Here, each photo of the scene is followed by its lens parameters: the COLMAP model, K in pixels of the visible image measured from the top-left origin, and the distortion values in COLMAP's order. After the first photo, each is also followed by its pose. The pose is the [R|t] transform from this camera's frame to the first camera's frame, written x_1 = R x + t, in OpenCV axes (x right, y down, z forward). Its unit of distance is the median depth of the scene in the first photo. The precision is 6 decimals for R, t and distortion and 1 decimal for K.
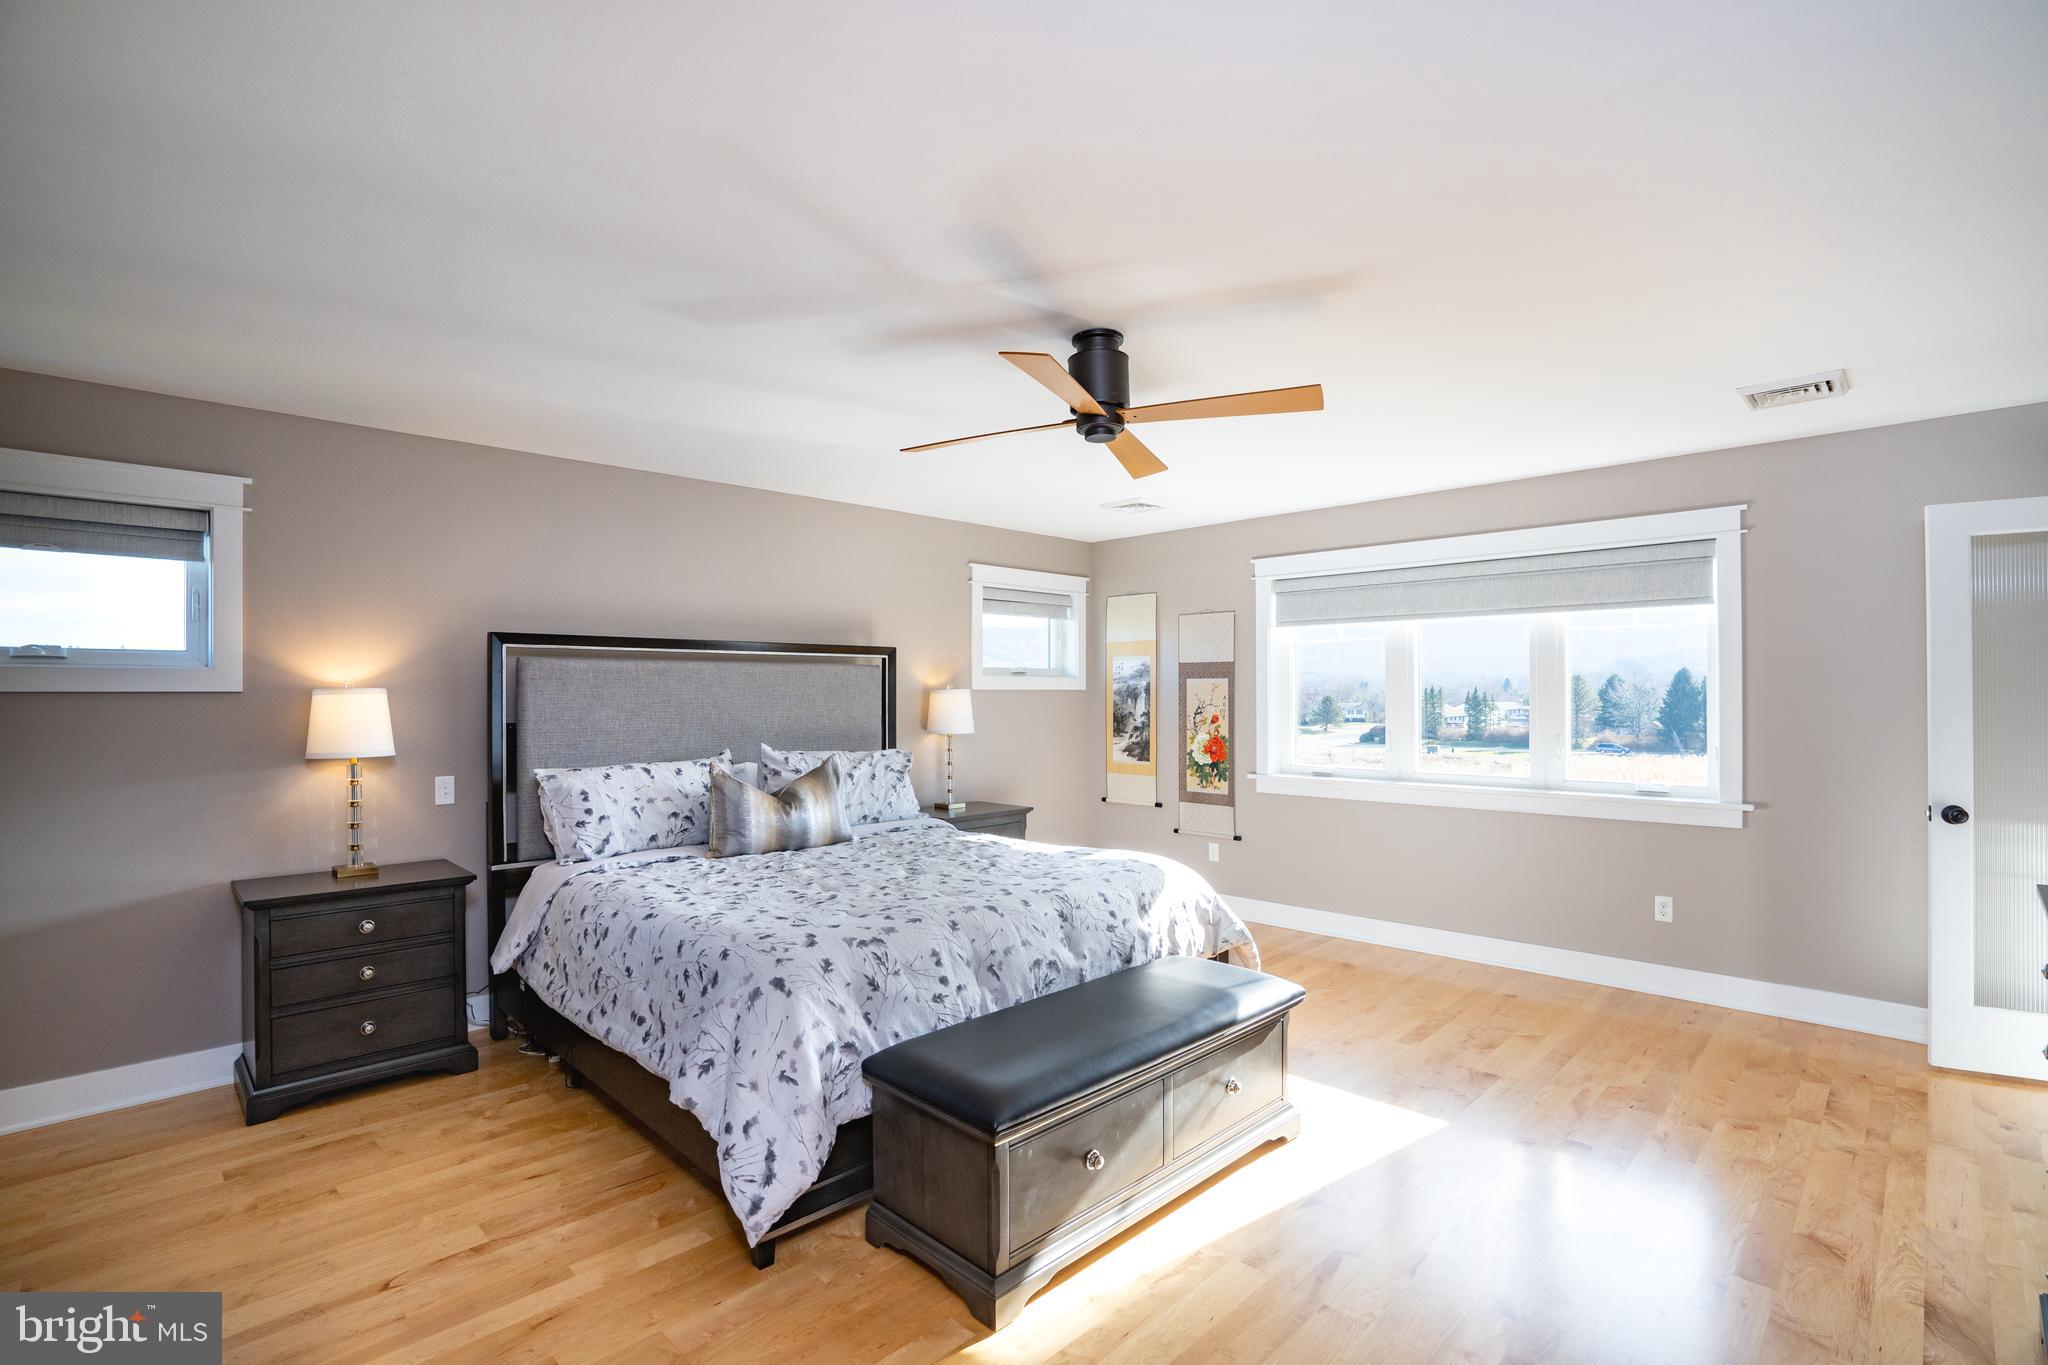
lens RADIAL K [[937.5, 0, 1031.7], [0, 937.5, 688.9], [0, 0, 1]] dist [-0.062165, 0.023649]
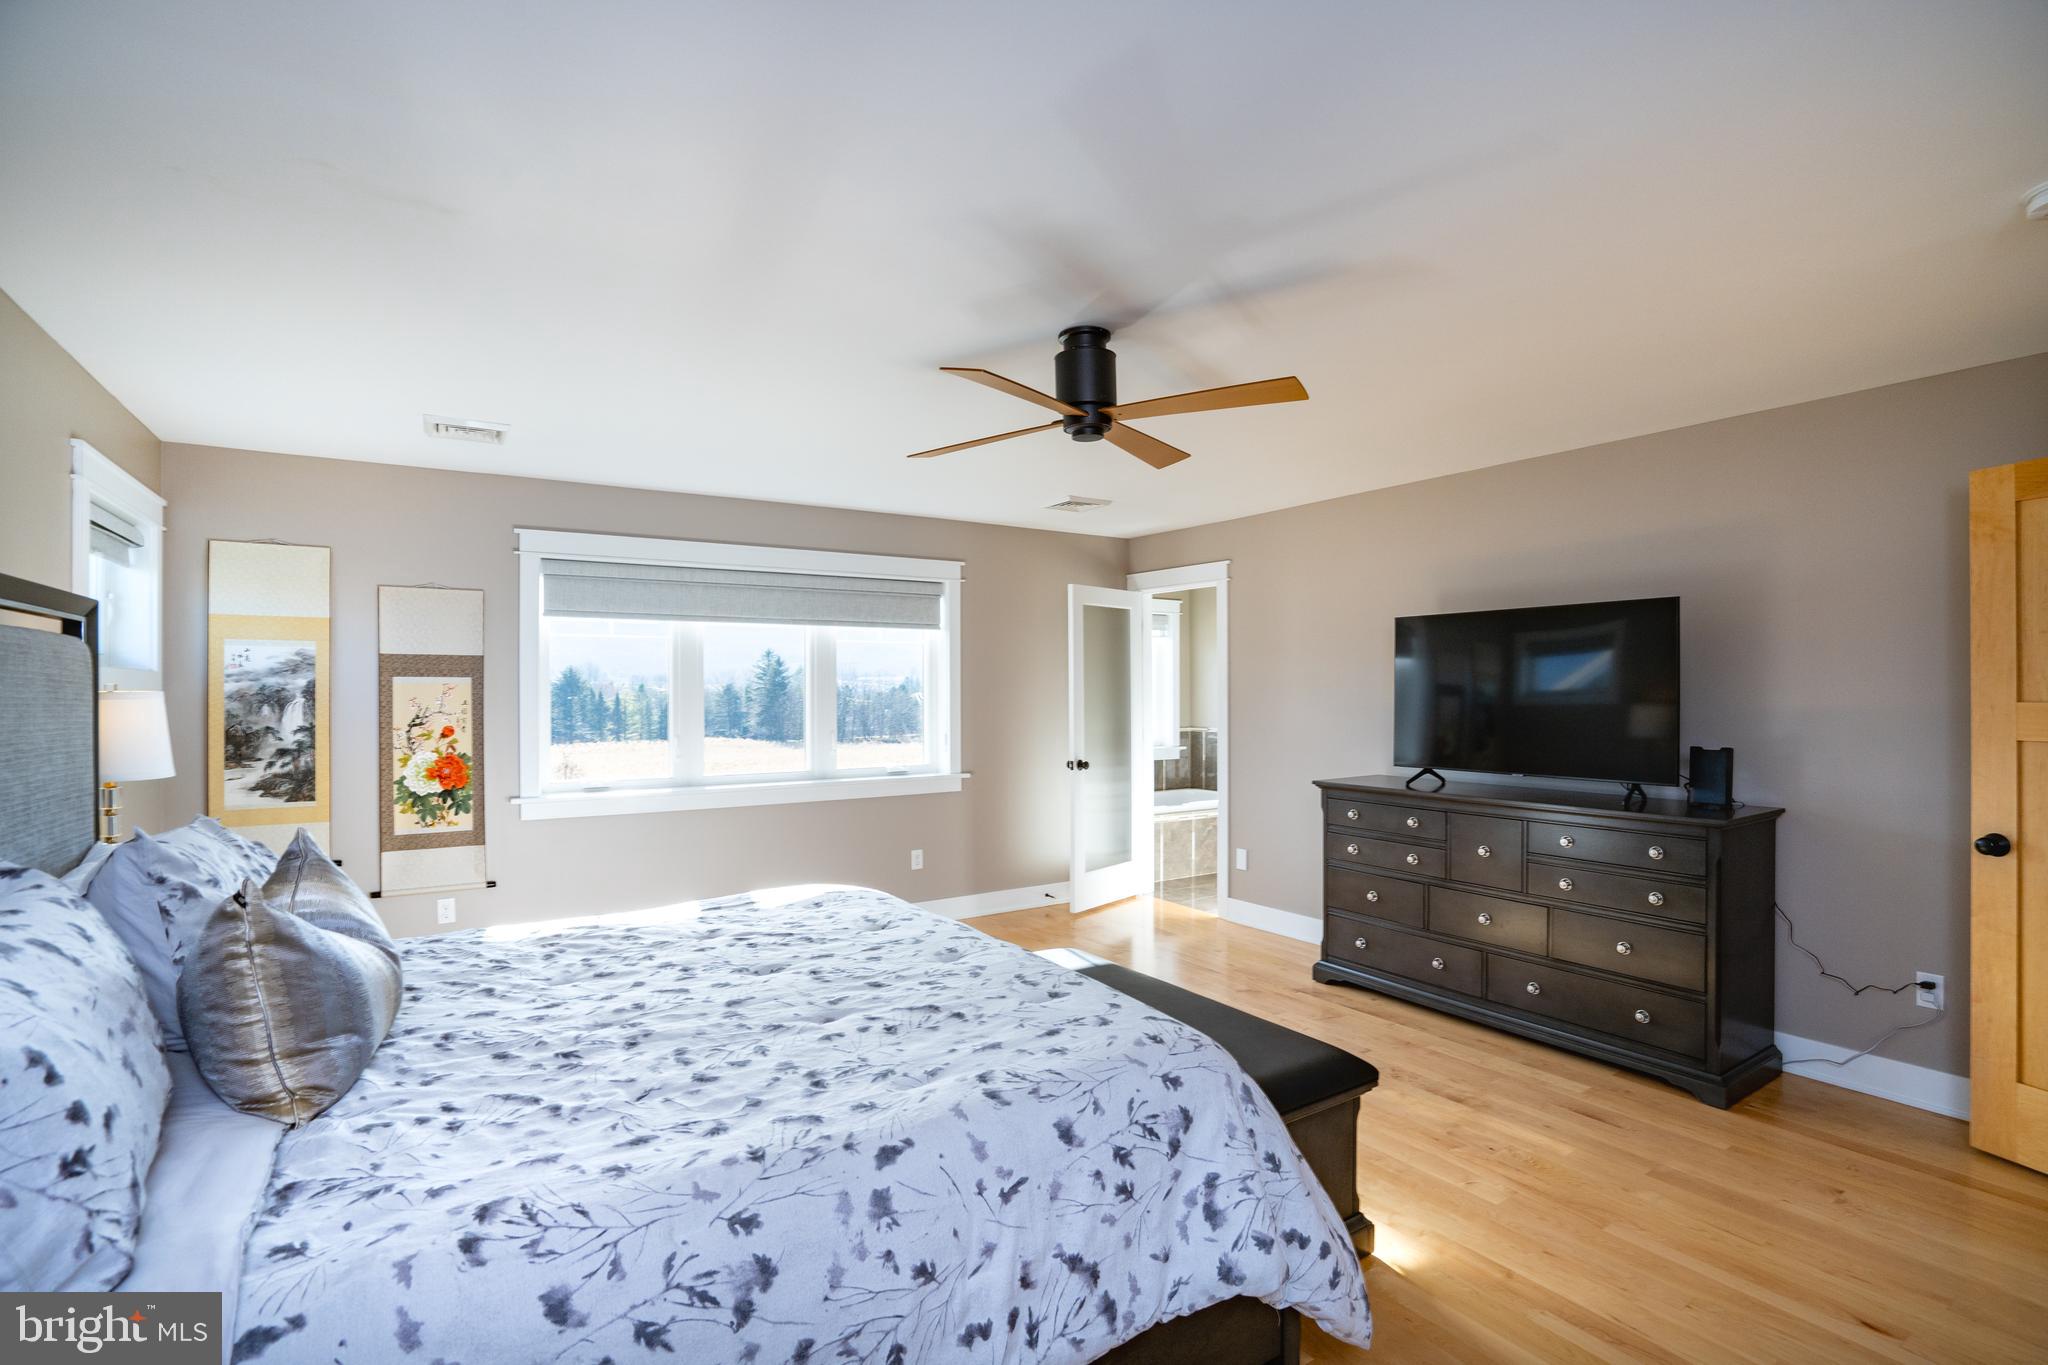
lens RADIAL K [[937.5, 0, 1031.7], [0, 937.5, 688.9], [0, 0, 1]] dist [-0.062165, 0.023649]
pose [[0.216824, 0.003767, 0.976204, -0.411508], [-0.001794, 0.999992, -0.003460, -0.000060], [-0.976209, -0.001001, 0.216829, 0.384661]]
